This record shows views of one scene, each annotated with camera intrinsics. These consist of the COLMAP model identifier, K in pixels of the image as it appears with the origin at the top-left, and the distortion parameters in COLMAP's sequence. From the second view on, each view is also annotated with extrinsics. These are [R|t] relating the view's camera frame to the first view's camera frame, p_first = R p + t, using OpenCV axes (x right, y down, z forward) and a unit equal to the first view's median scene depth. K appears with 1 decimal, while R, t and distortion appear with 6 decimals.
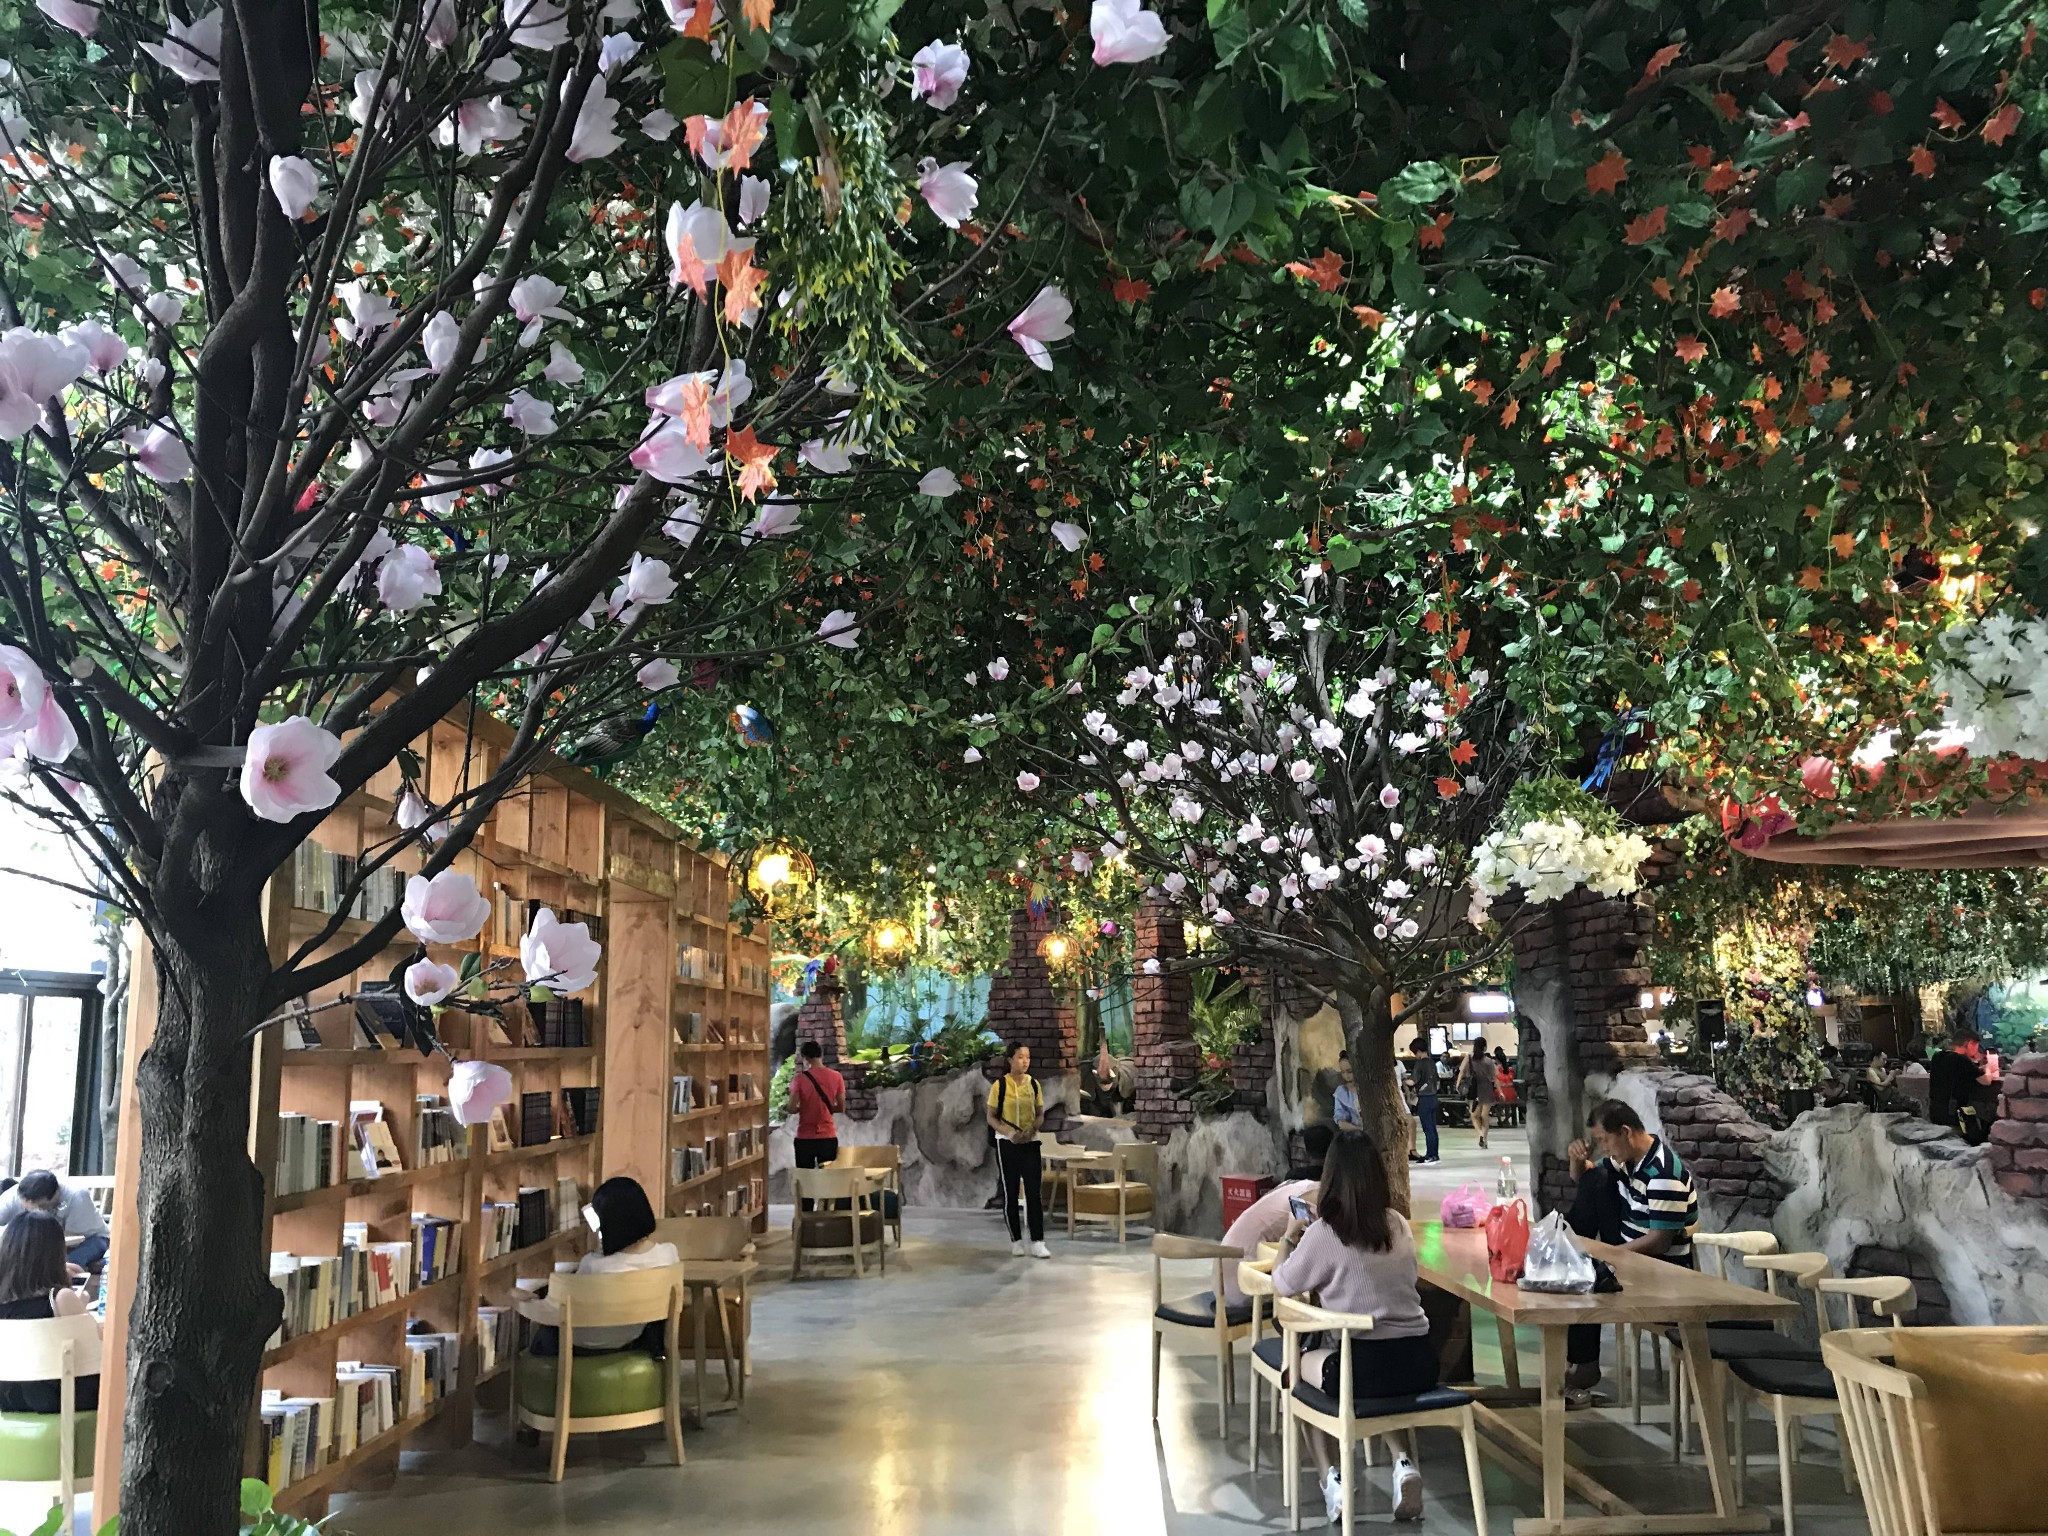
lens RADIAL K [[1754.8, 0, 1024.0], [0, 1754.8, 768.0], [0, 0, 1]] dist [0.089492, -0.087918]
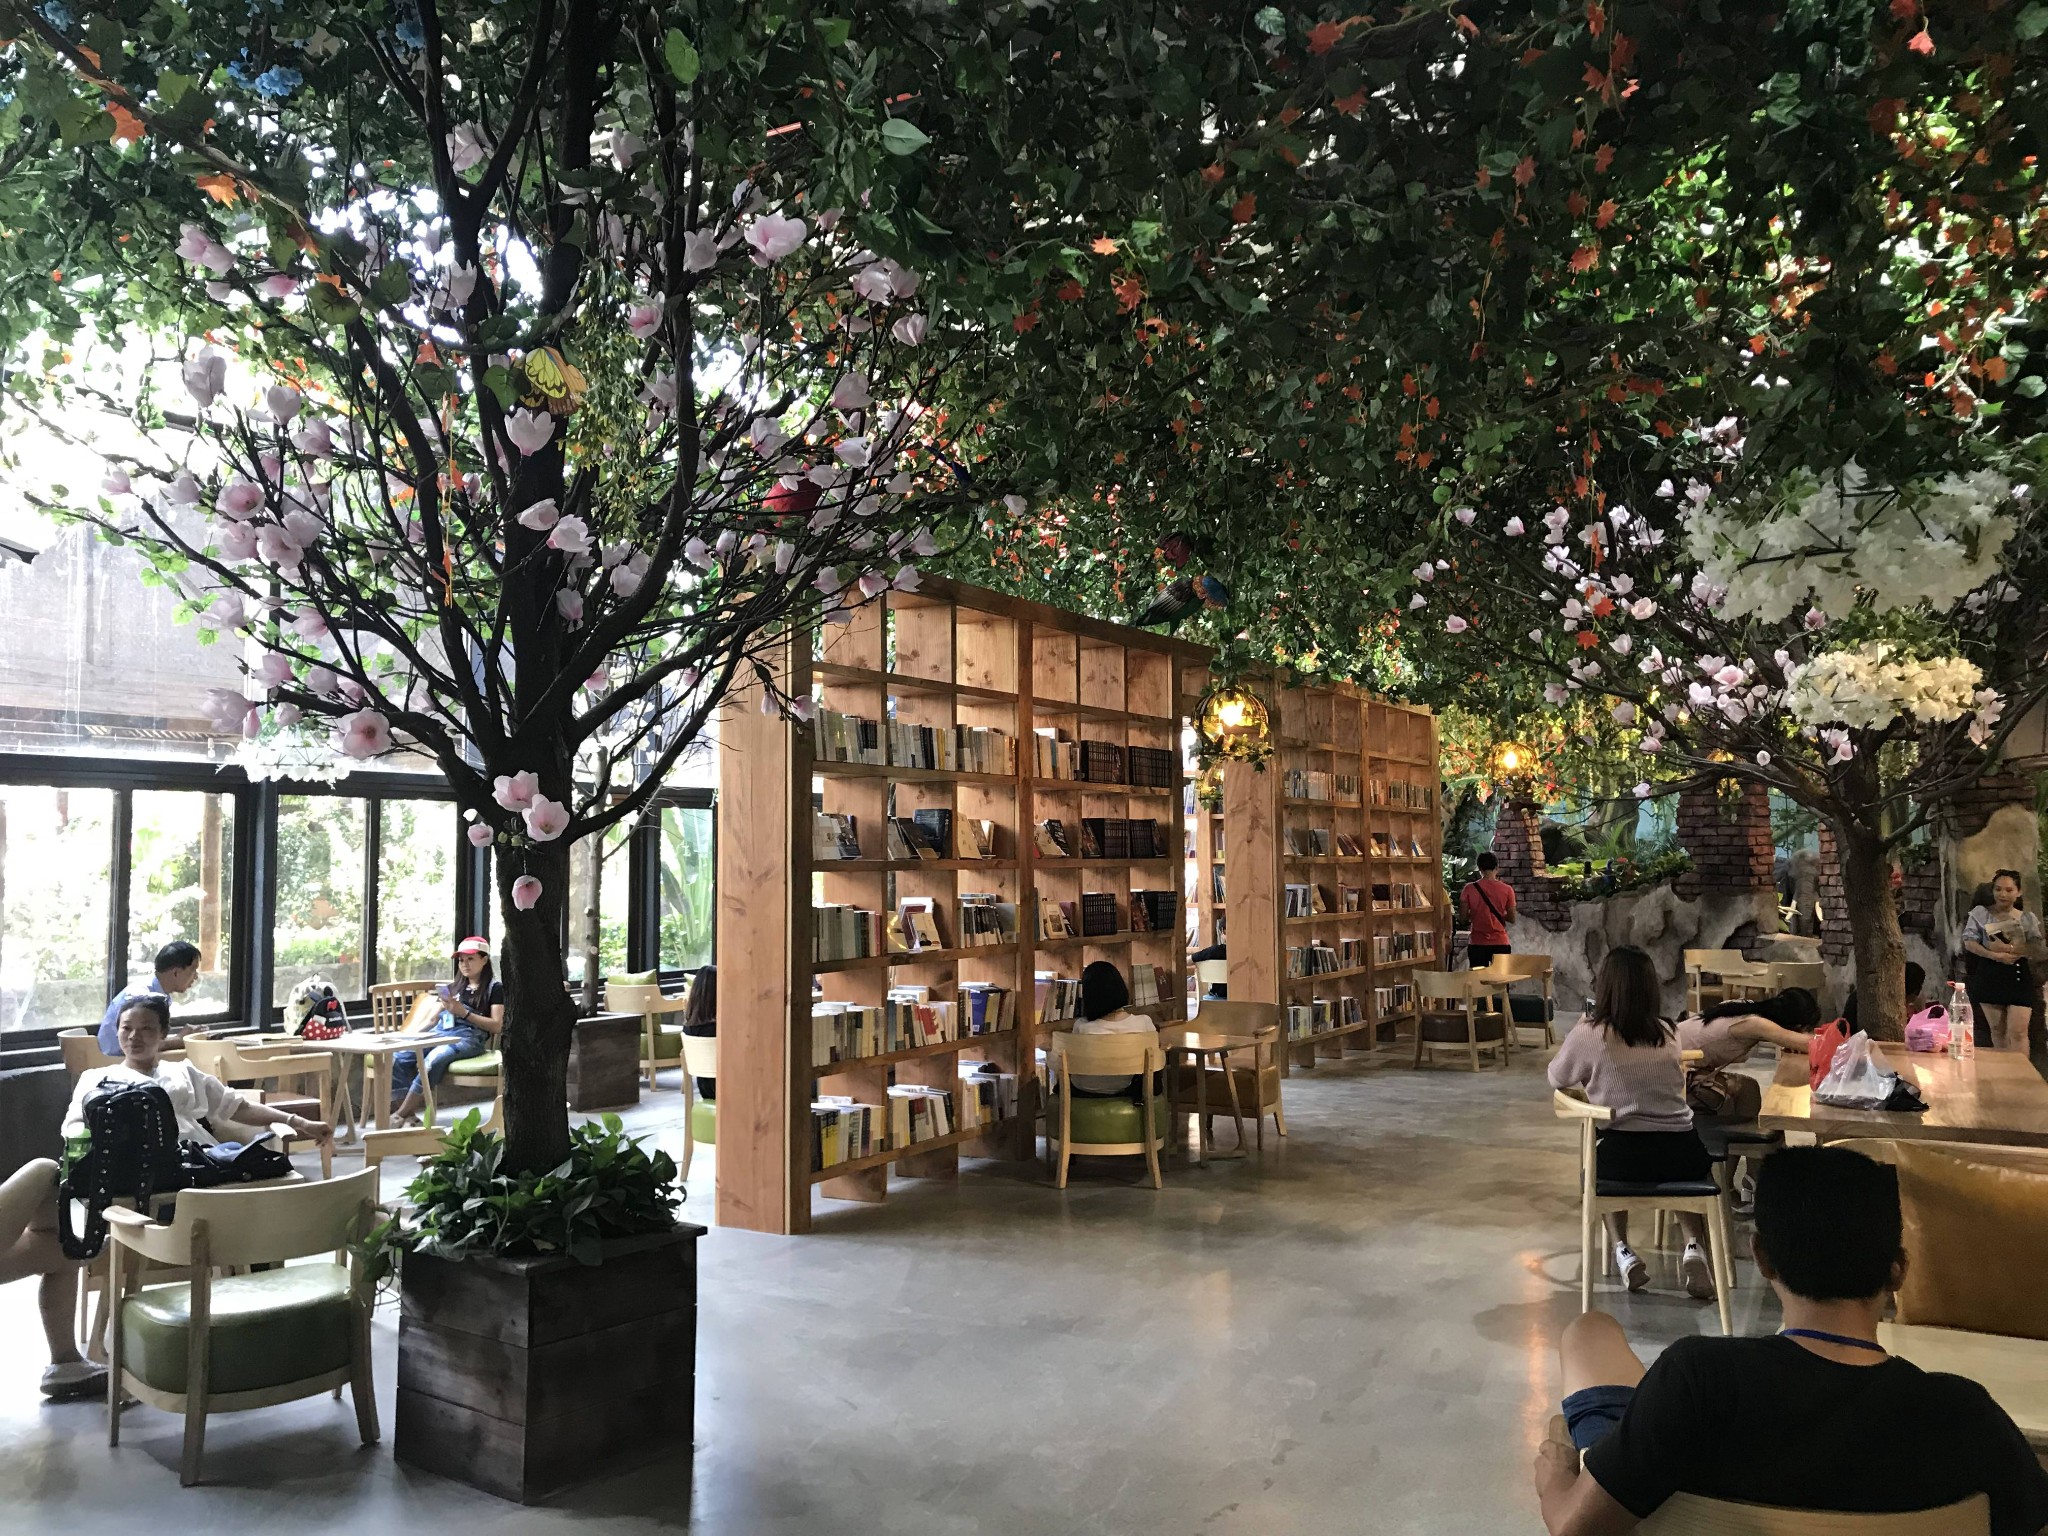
lens RADIAL K [[1754.8, 0, 1024.0], [0, 1754.8, 768.0], [0, 0, 1]] dist [0.089492, -0.087918]
pose [[0.871737, -0.014309, -0.489766, 0.328326], [0.066931, 0.993681, 0.090099, -0.021986], [0.485382, -0.111323, 0.867186, -0.093089]]
